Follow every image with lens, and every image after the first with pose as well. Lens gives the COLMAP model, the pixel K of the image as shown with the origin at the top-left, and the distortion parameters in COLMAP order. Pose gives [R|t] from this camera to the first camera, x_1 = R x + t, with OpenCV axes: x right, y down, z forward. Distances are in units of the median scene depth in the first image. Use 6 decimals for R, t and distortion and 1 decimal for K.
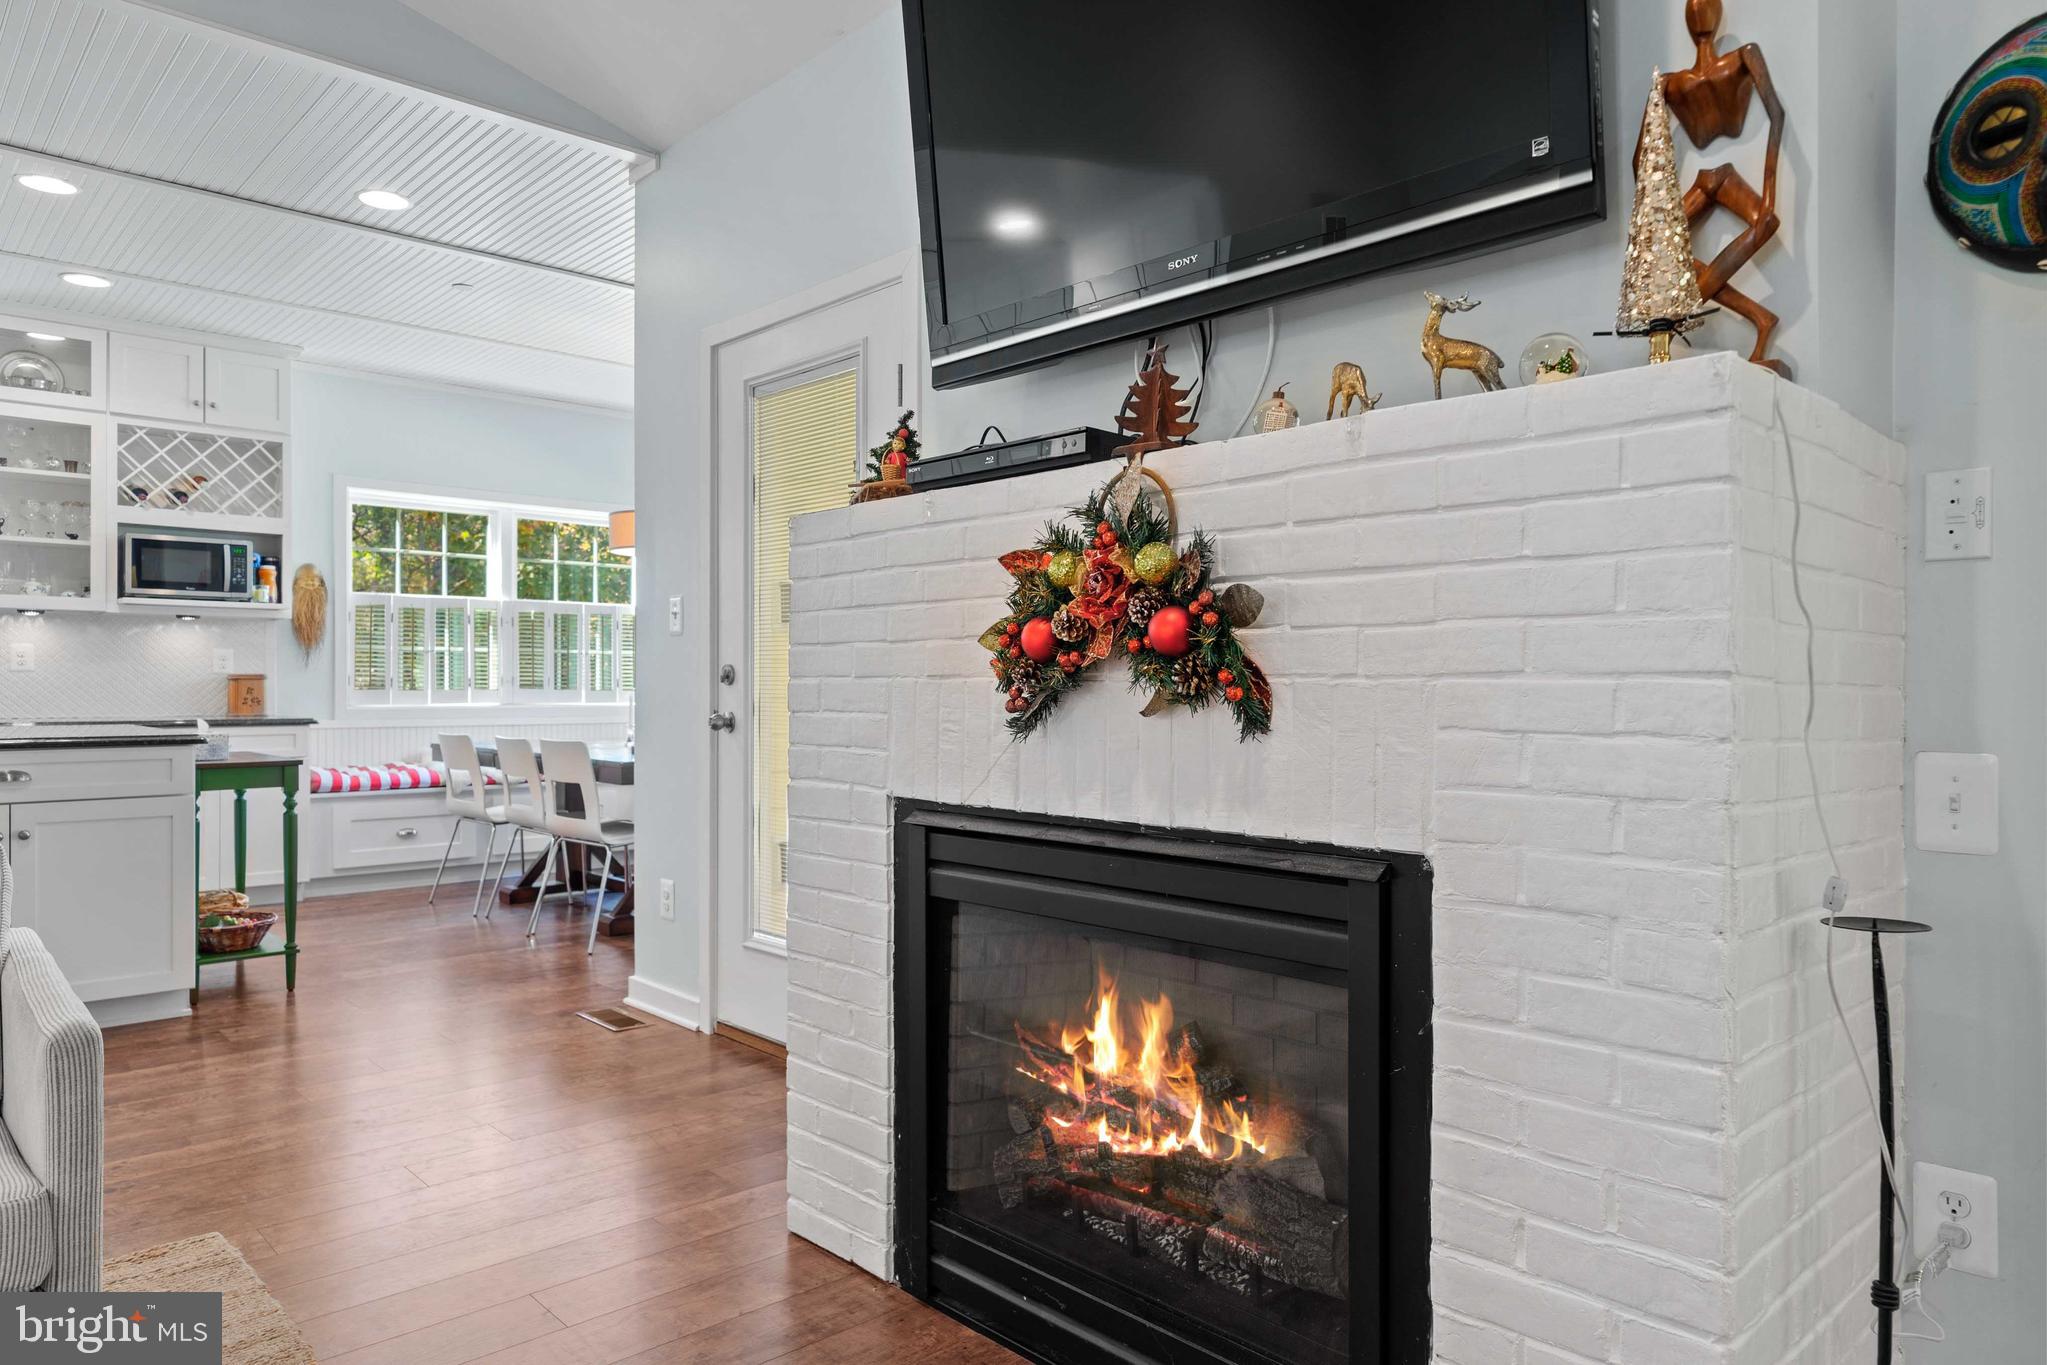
lens RADIAL K [[1305.5, 0, 1031.5], [0, 1305.5, 690.4], [0, 0, 1]] dist [-0.002432, 0.006756]
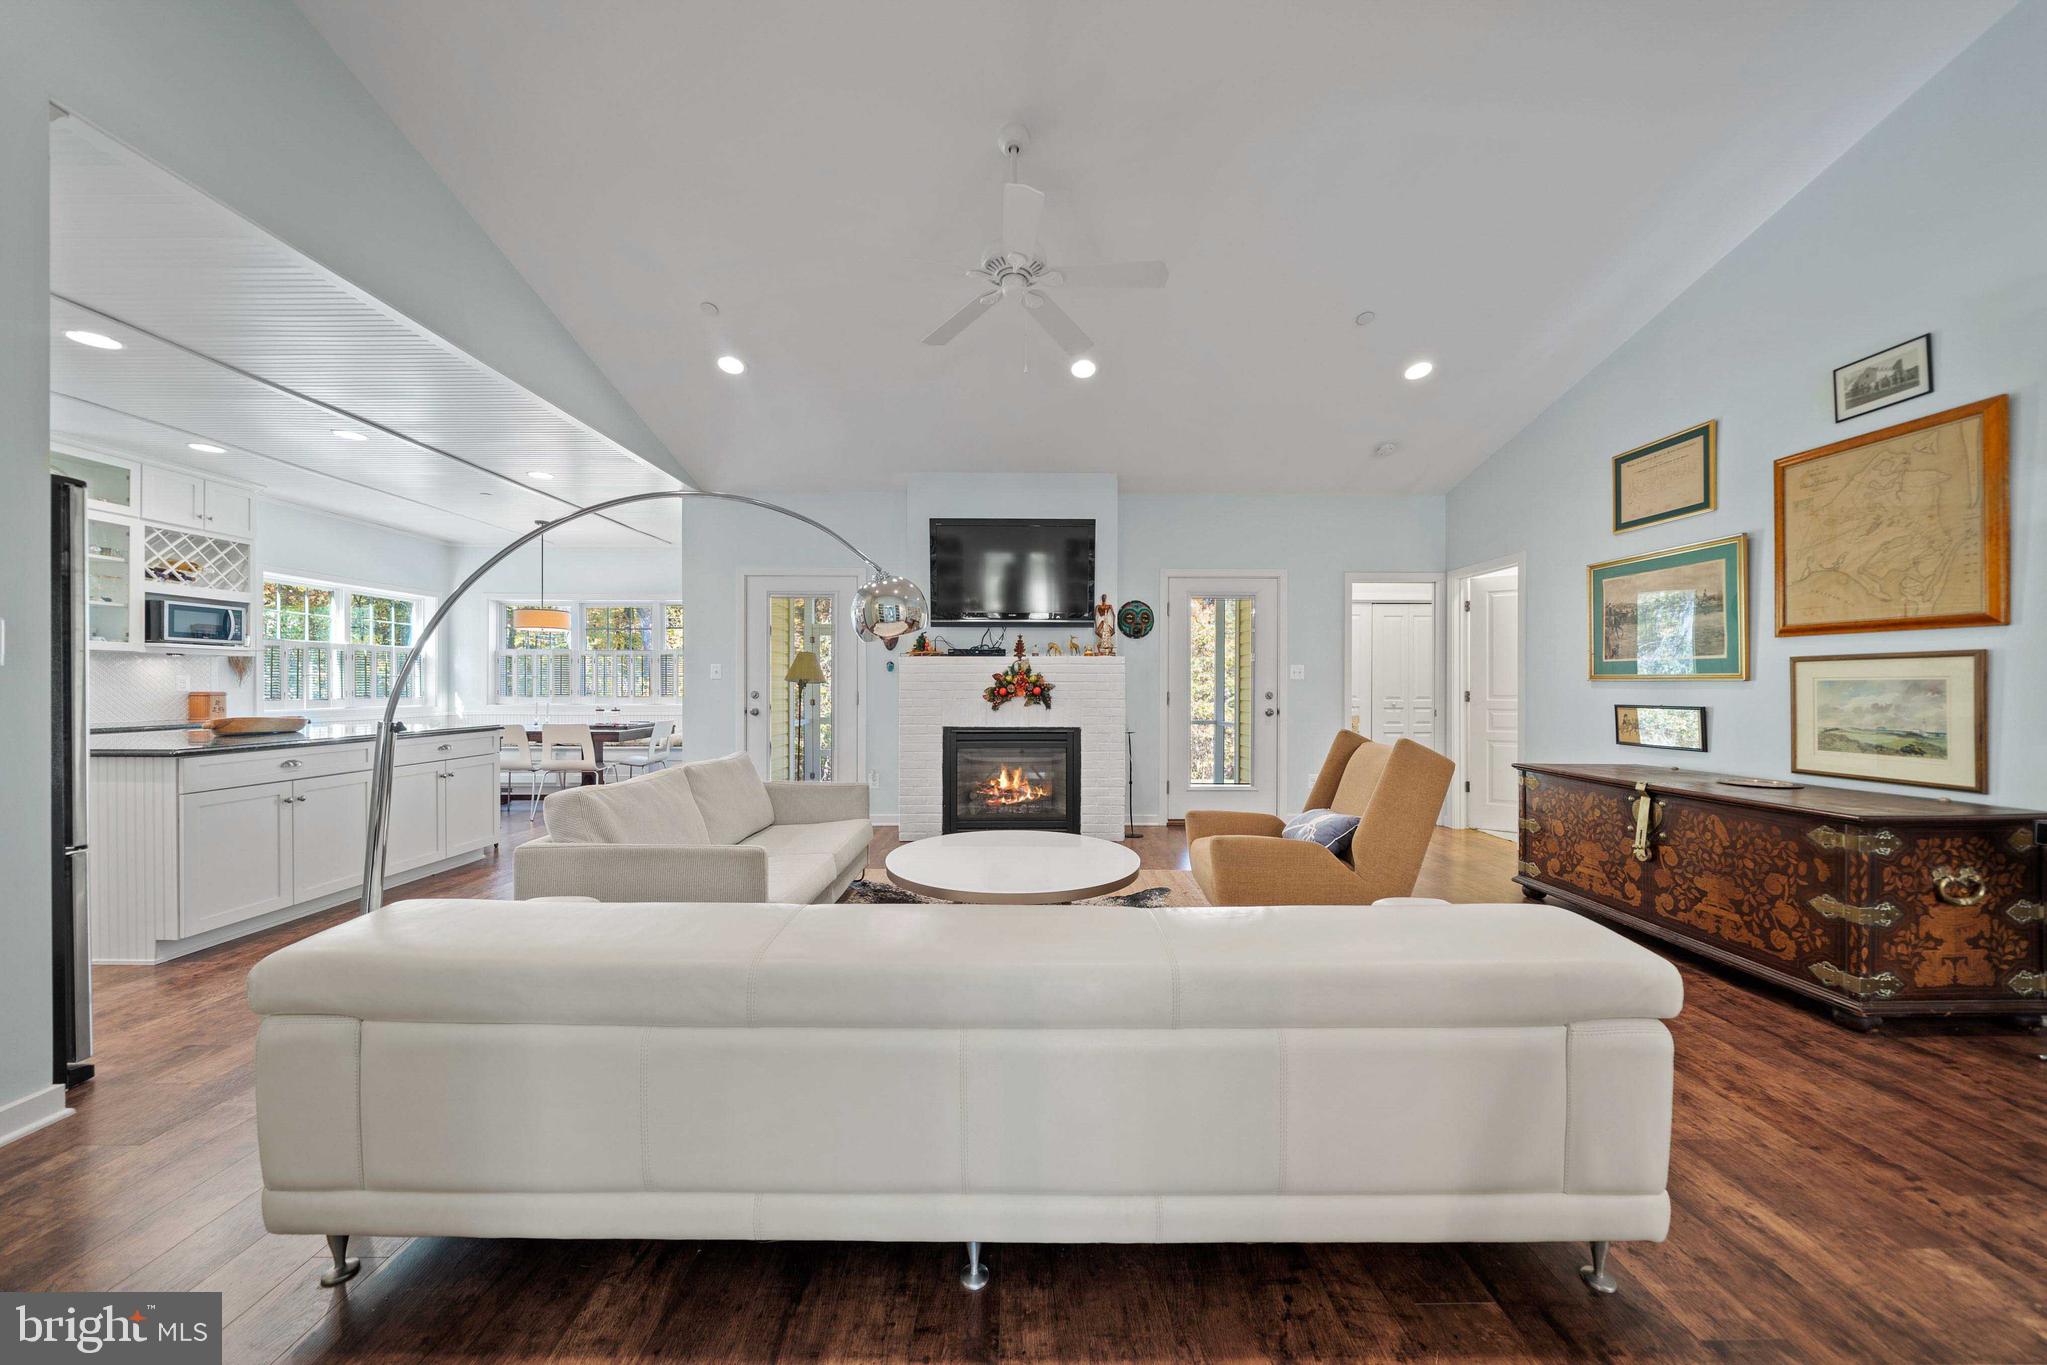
lens RADIAL K [[711.6, 0, 1025.4], [0, 711.6, 688.1], [0, 0, 1]] dist [-0.003149, -0.000626]
pose [[0.676052, -0.004502, 0.736840, -0.622751], [0.001605, 0.999988, 0.004637, -0.020716], [-0.736852, -0.001952, 0.676051, -0.293974]]
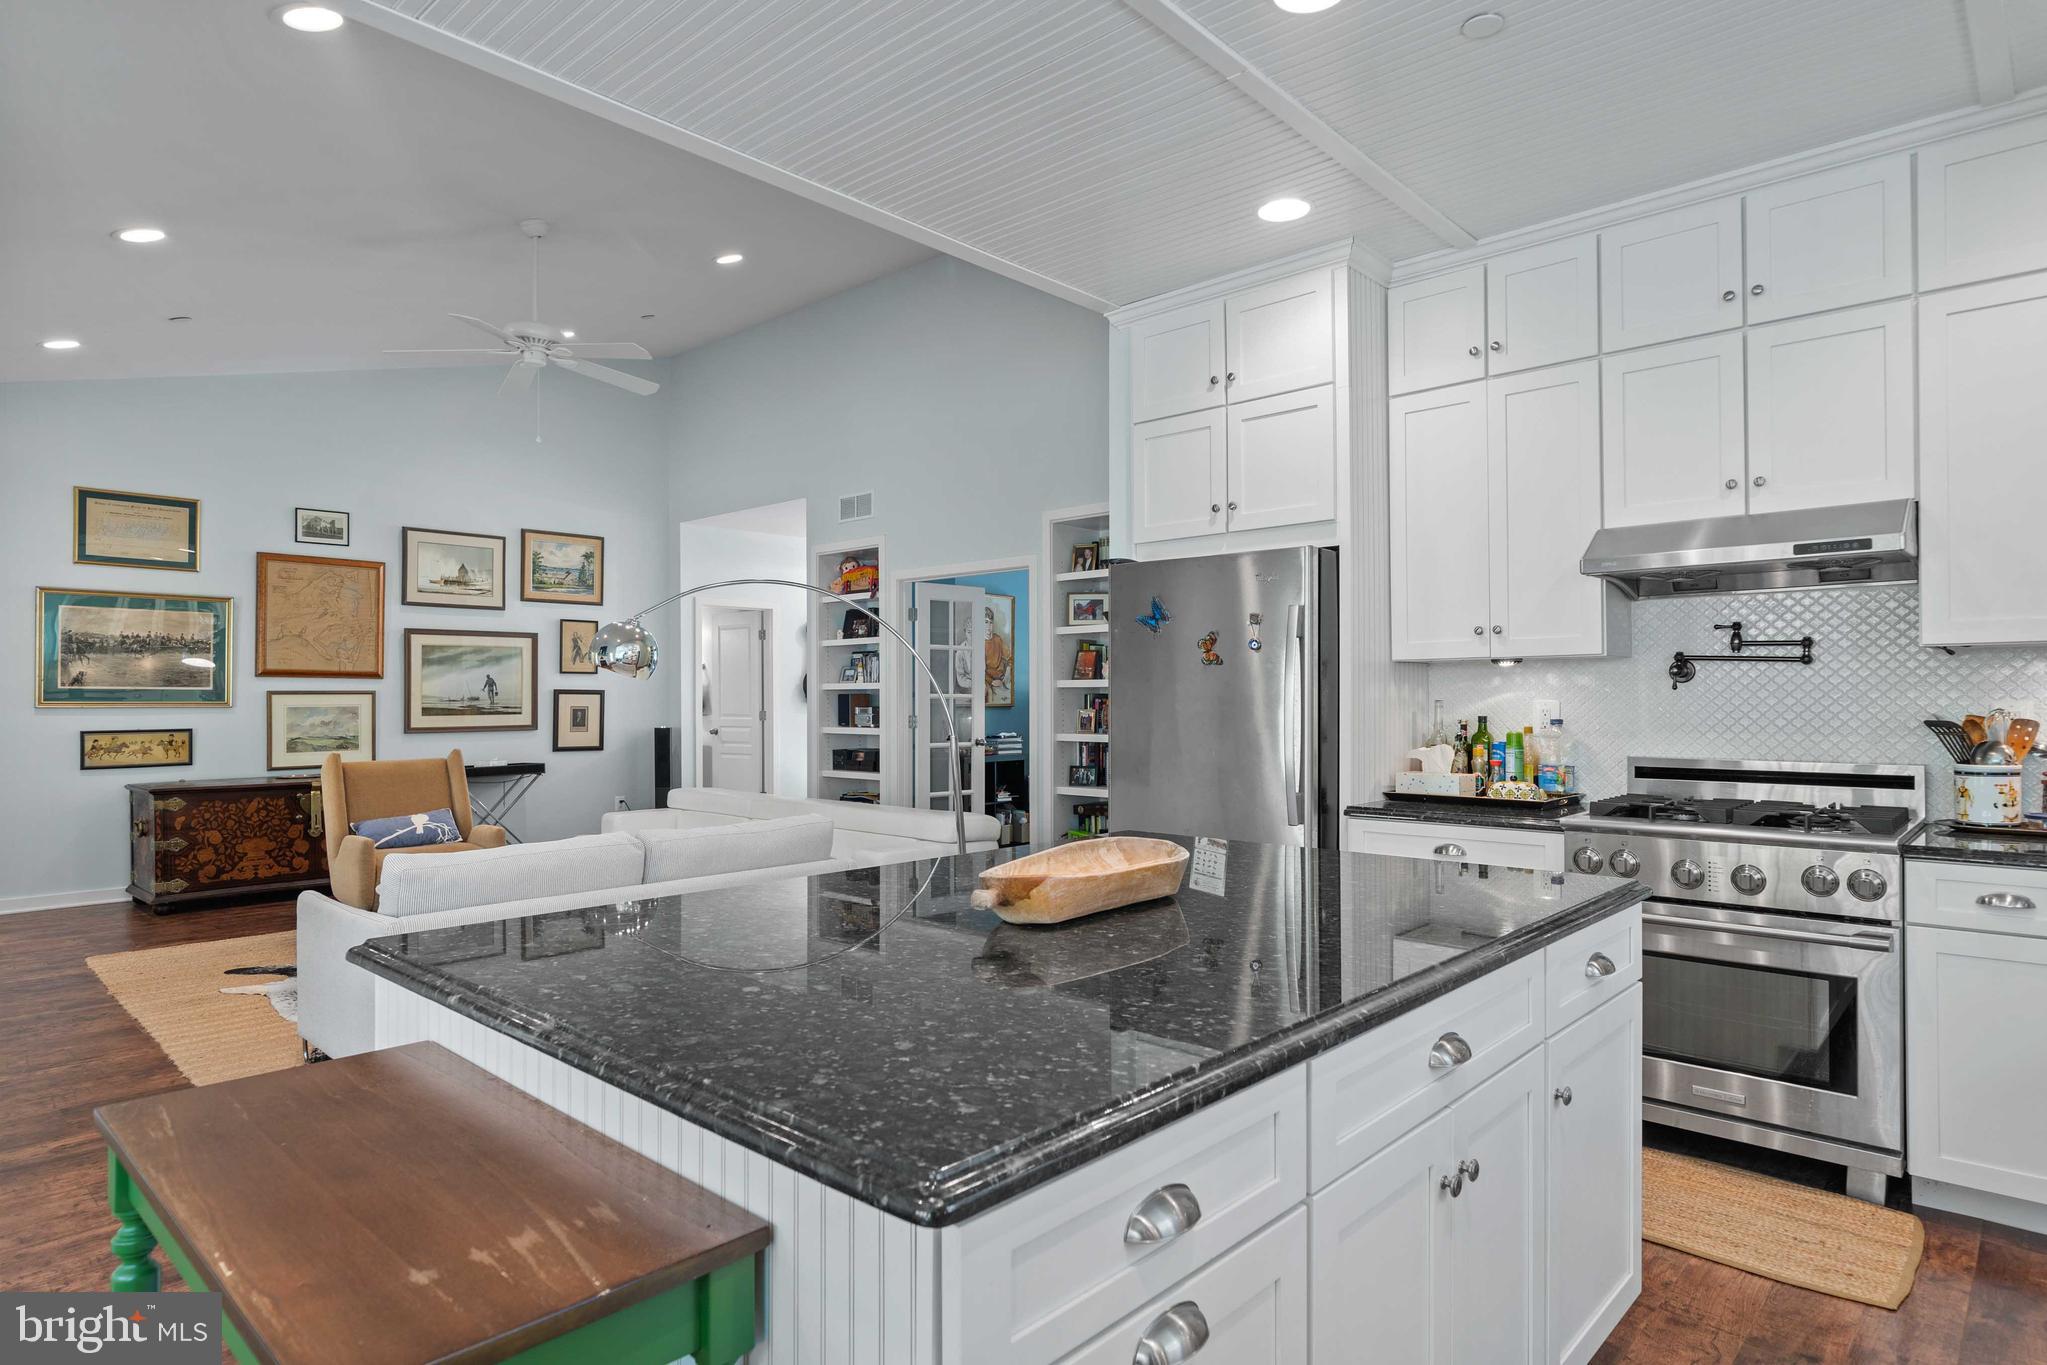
lens RADIAL K [[1146.9, 0, 1042.4], [0, 1146.9, 697.3], [0, 0, 1]] dist [0.003919, -0.003711]
pose [[-0.996309, 0.000543, -0.085843, -0.576143], [0.000334, 0.999997, 0.002441, -0.036963], [0.085844, 0.002403, -0.996306, 0.990611]]
